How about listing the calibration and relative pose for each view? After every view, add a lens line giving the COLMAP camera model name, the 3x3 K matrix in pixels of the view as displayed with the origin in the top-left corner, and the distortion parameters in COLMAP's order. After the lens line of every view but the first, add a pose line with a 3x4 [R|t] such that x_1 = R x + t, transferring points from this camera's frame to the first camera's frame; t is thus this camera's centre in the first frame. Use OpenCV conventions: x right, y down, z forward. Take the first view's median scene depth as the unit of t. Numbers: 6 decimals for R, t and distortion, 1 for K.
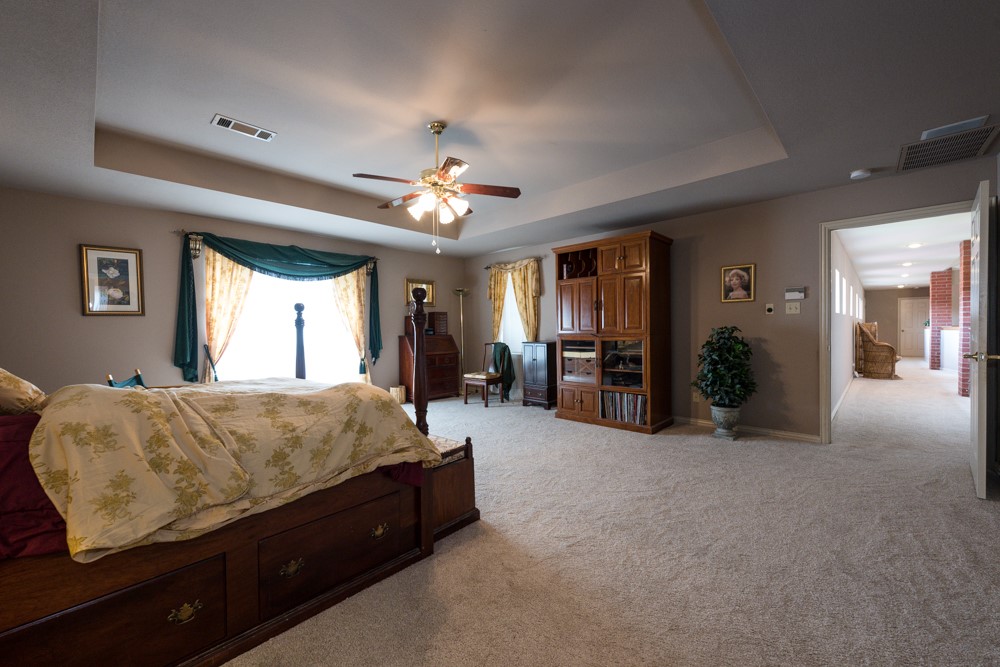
lens RADIAL K [[394.2, 0, 495.2], [0, 394.2, 334.9], [0, 0, 1]] dist [-0.003454, -0.000062]
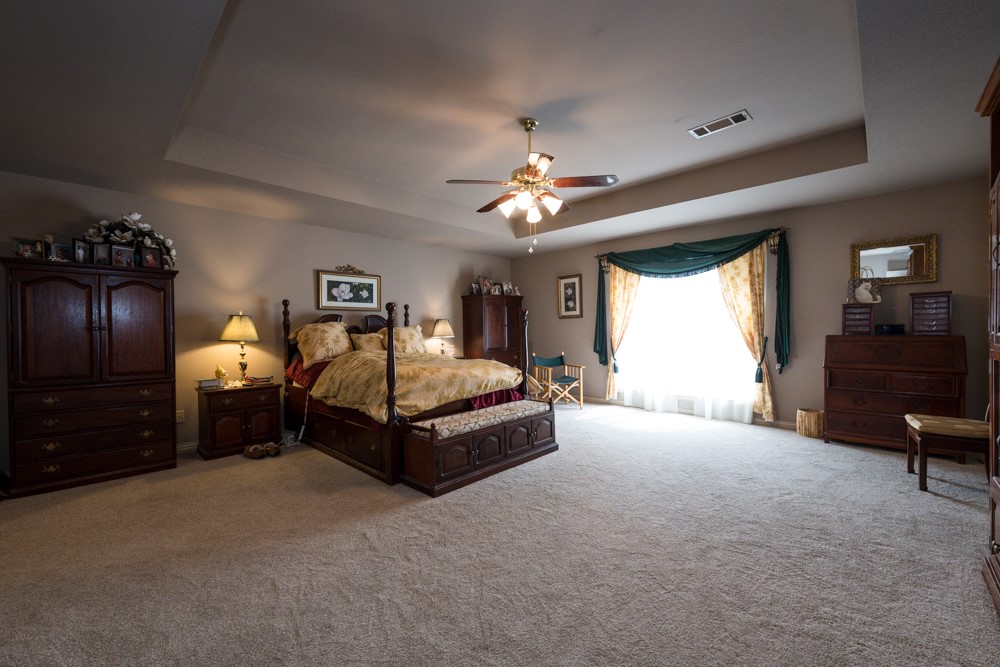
lens RADIAL K [[394.2, 0, 499.3], [0, 394.2, 332.9], [0, 0, 1]] dist [-0.003454, -0.000062]
pose [[-0.002374, 0.022300, -0.999749, 0.572883], [-0.002930, 0.999747, 0.022307, -0.020138], [0.999993, 0.002982, -0.002308, 0.622454]]
